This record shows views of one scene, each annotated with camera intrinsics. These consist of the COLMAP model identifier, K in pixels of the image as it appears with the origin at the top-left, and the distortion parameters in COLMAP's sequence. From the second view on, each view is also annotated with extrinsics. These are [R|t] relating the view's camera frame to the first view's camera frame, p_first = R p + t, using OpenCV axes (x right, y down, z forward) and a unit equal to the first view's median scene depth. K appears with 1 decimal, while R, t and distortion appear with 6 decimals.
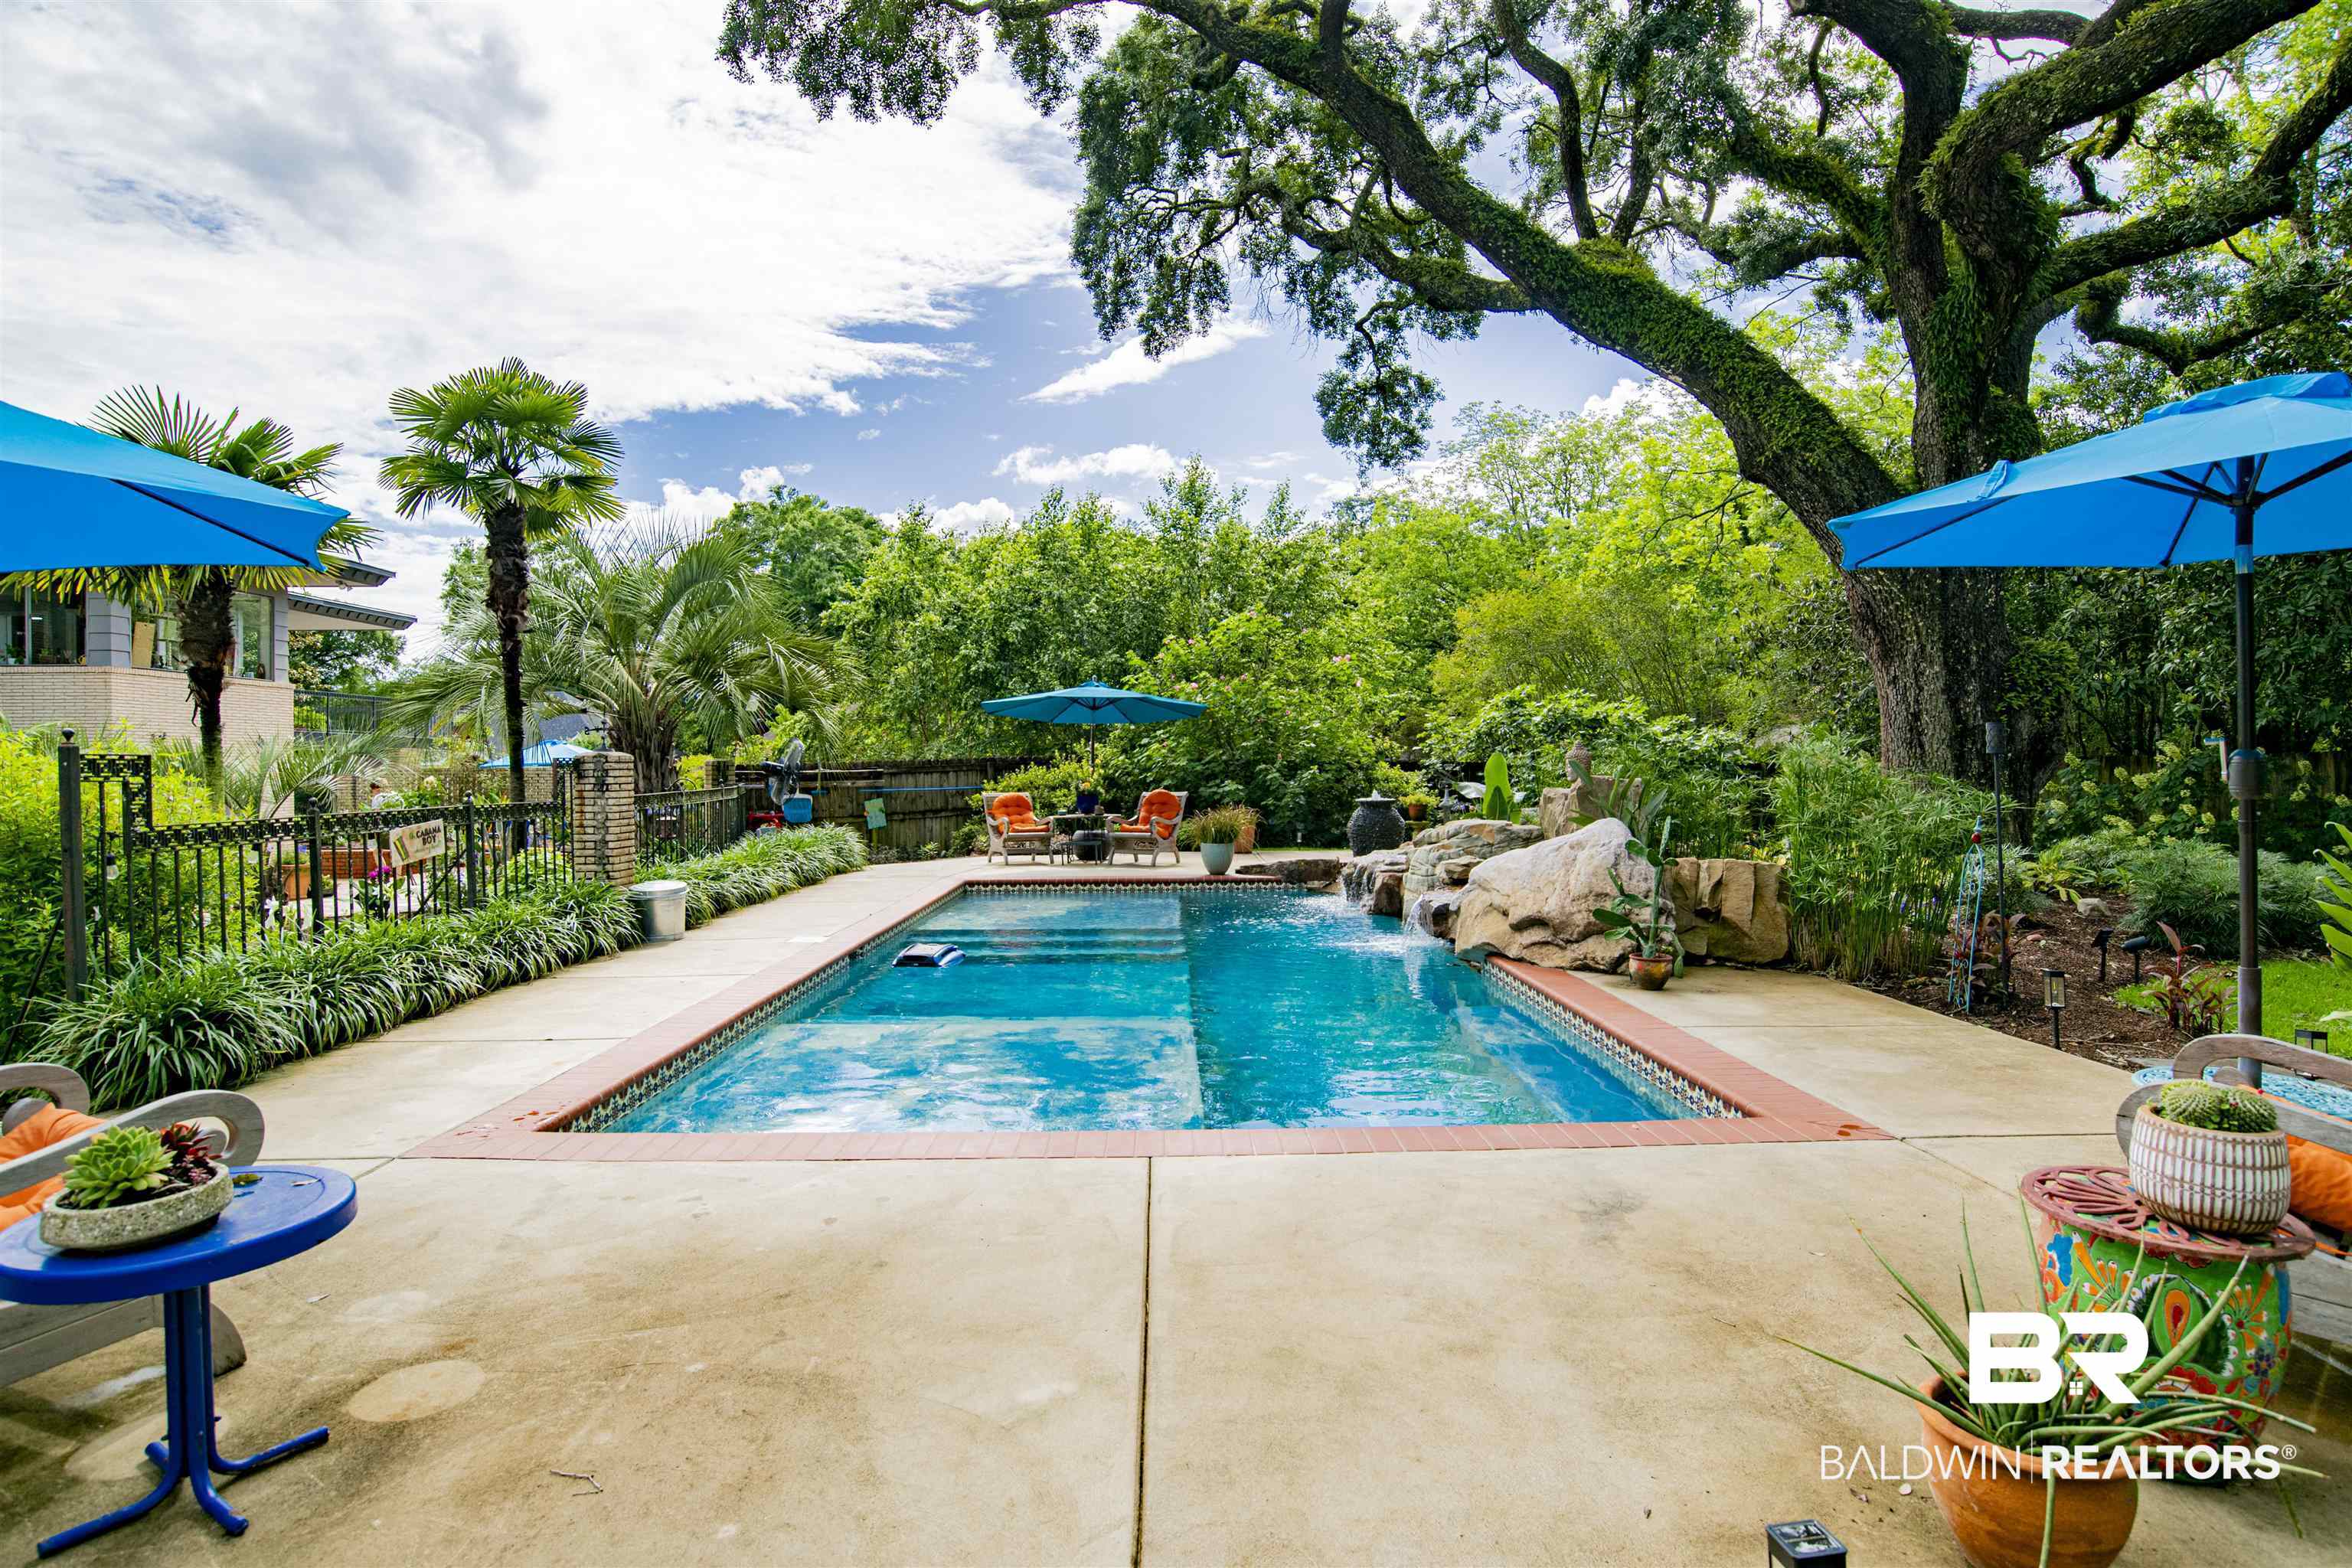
lens RADIAL K [[1200.5, 0, 1181.4], [0, 1200.5, 778.2], [0, 0, 1]] dist [-0.053620, 0.018628]
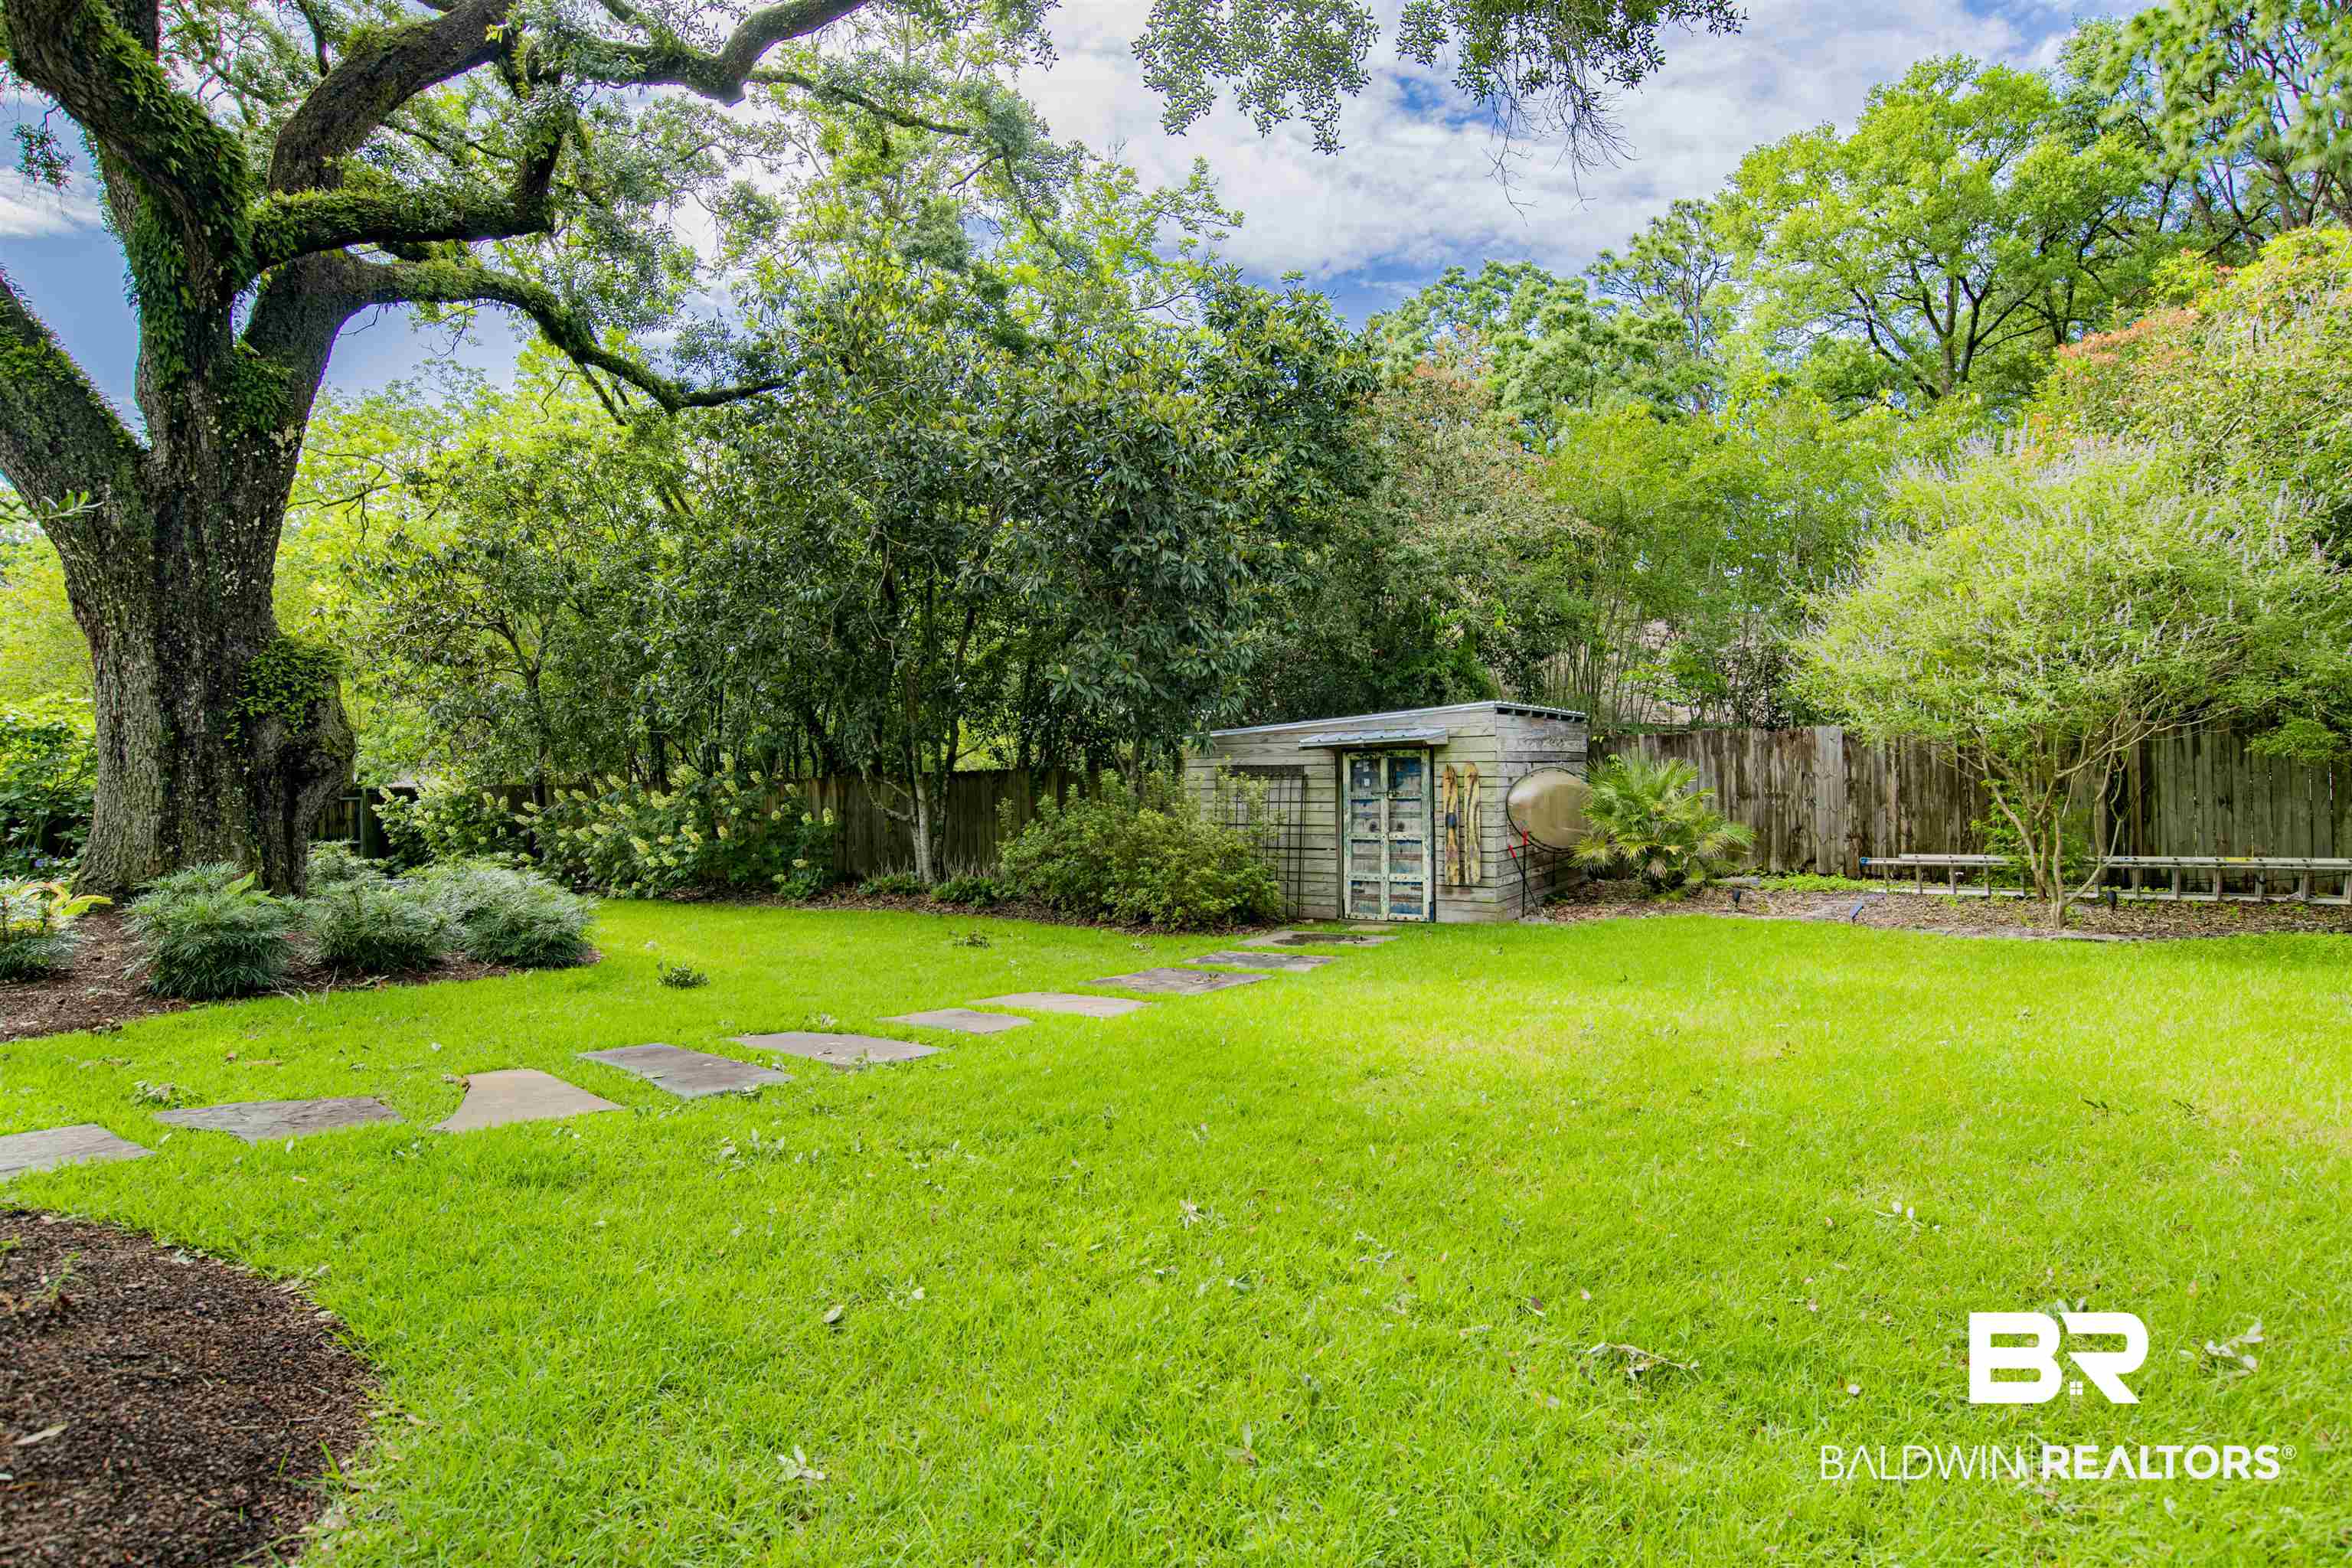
lens RADIAL K [[1200.5, 0, 1182.1], [0, 1200.5, 768.3], [0, 0, 1]] dist [-0.053620, 0.018628]
pose [[0.680856, 0.012079, 0.732318, 0.268165], [0.012511, 0.999526, -0.028118, 0.005811], [-0.732311, 0.028307, 0.680382, -0.037364]]
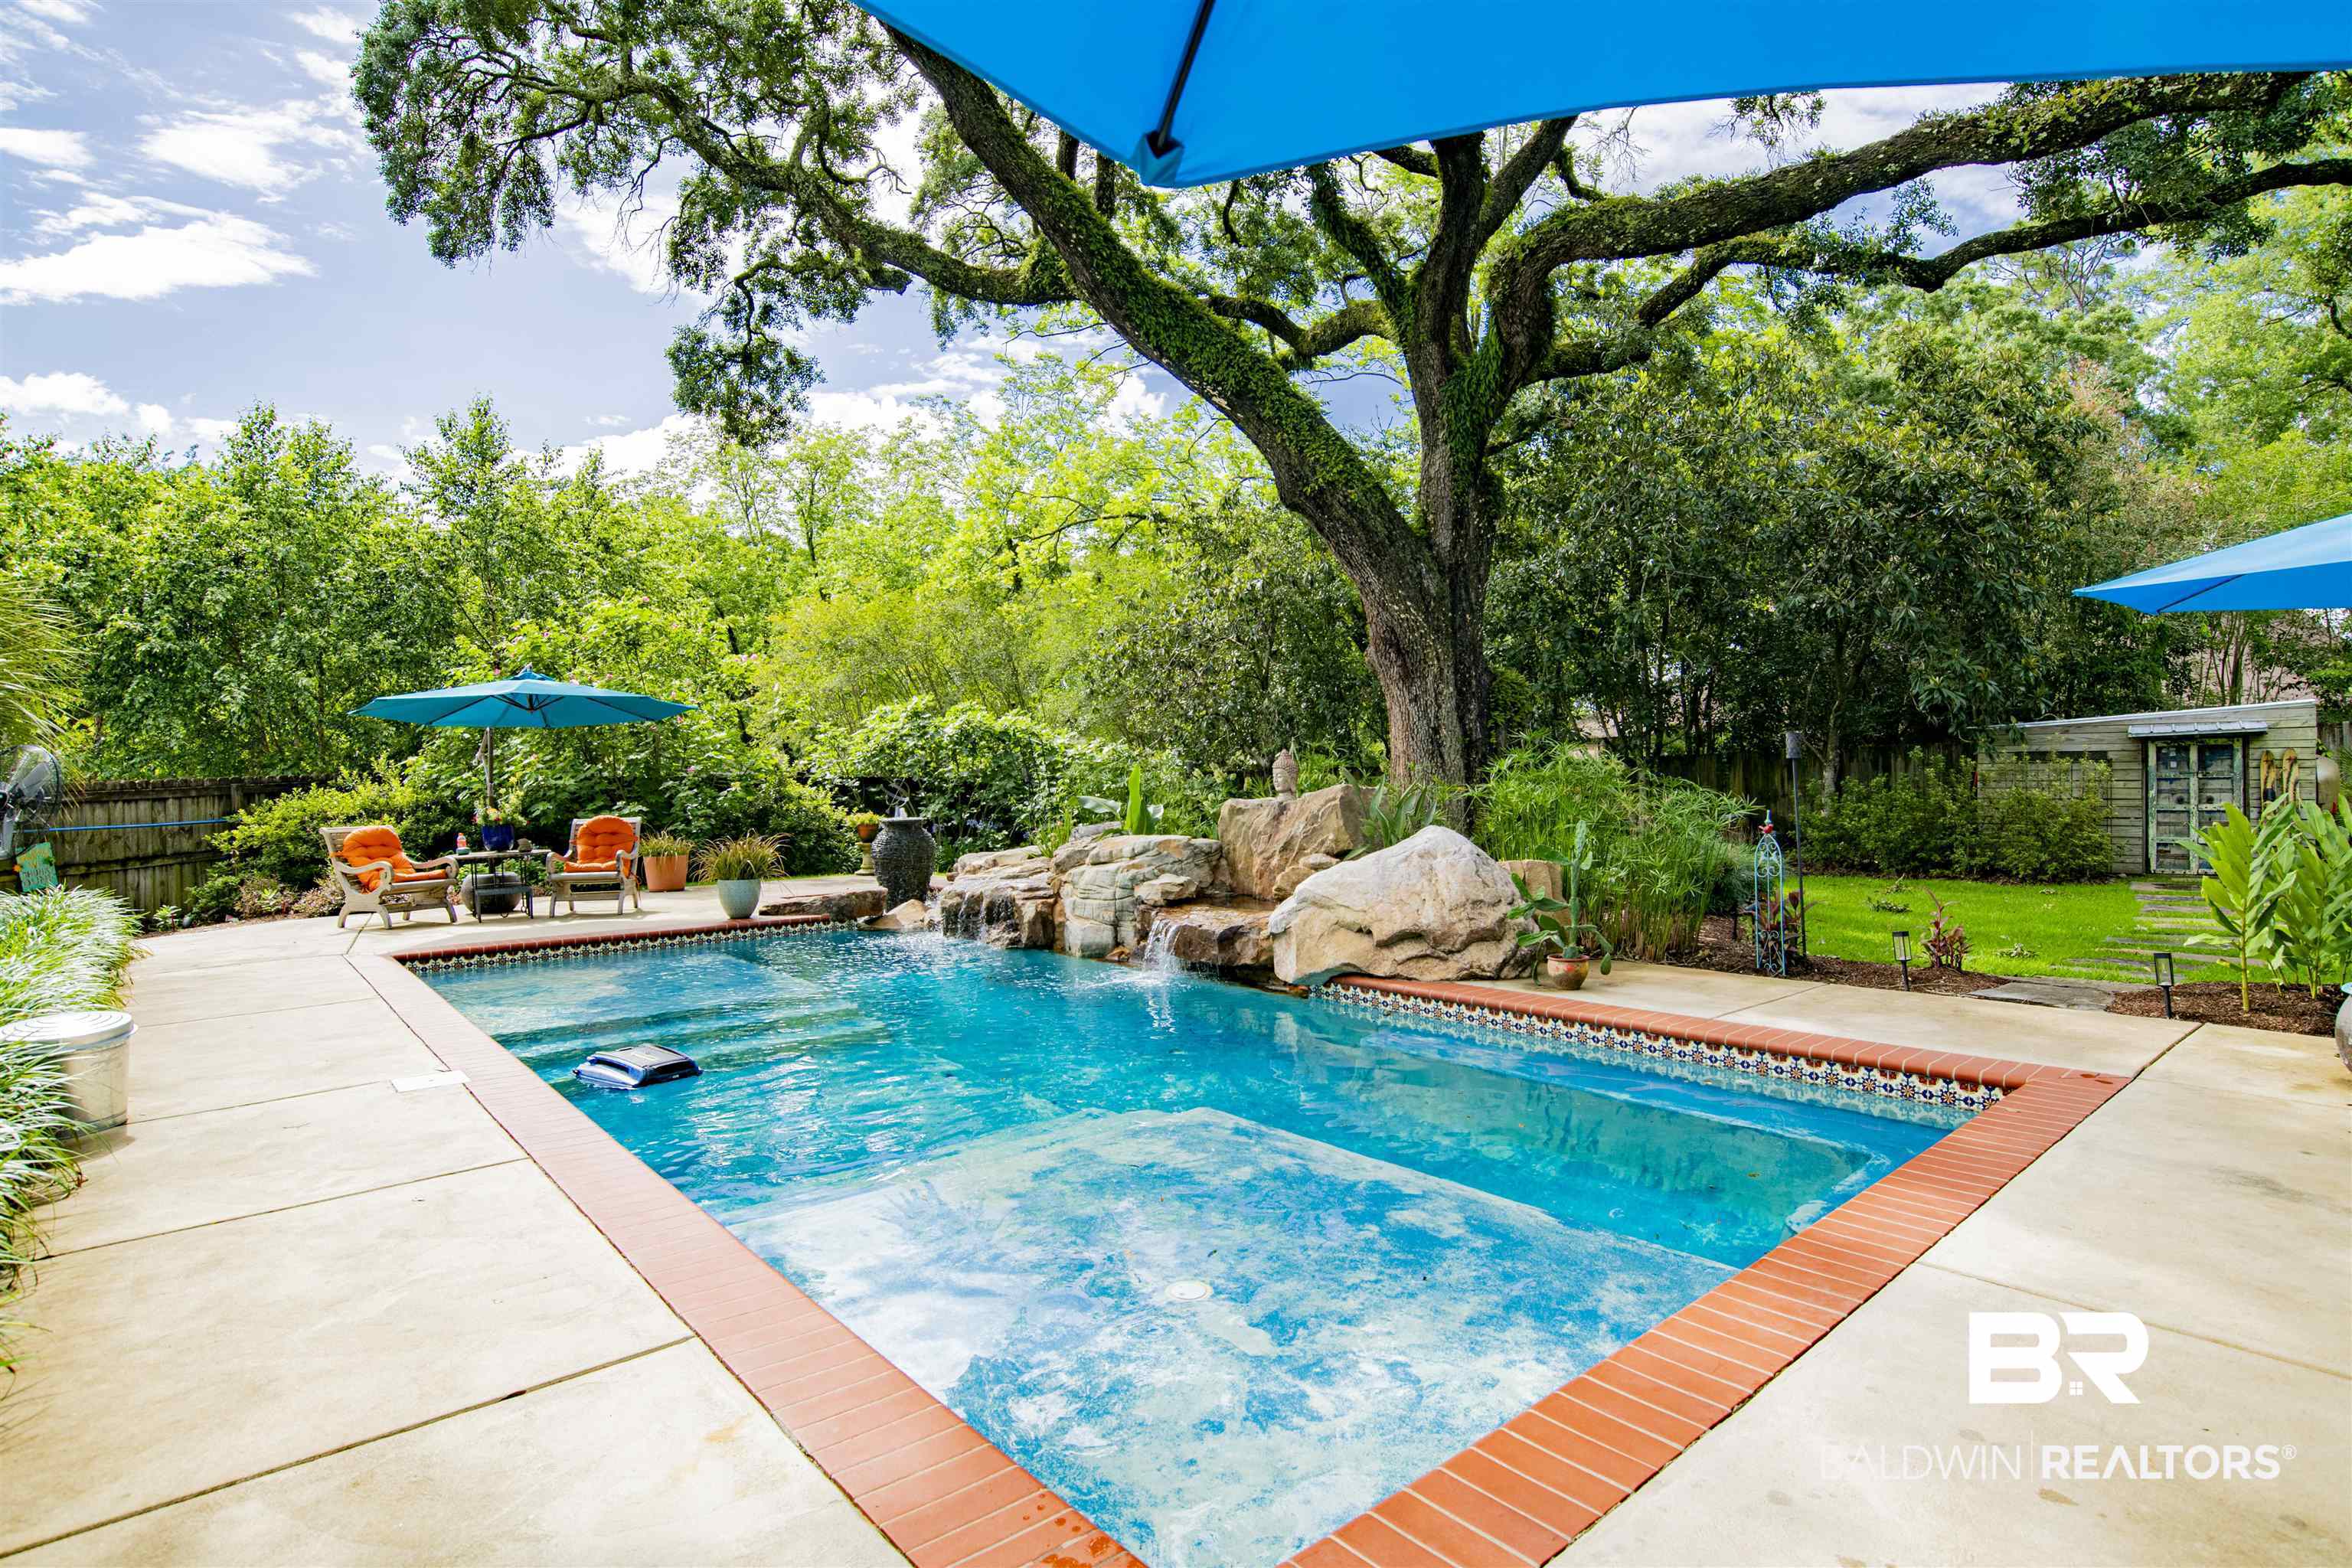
lens RADIAL K [[1200.5, 0, 1178.0], [0, 1200.5, 782.2], [0, 0, 1]] dist [-0.053620, 0.018628]
pose [[0.773918, -0.013017, 0.633153, -0.157193], [0.019662, 0.999801, -0.003478, -0.001315], [-0.632981, 0.015141, 0.774019, 0.126898]]
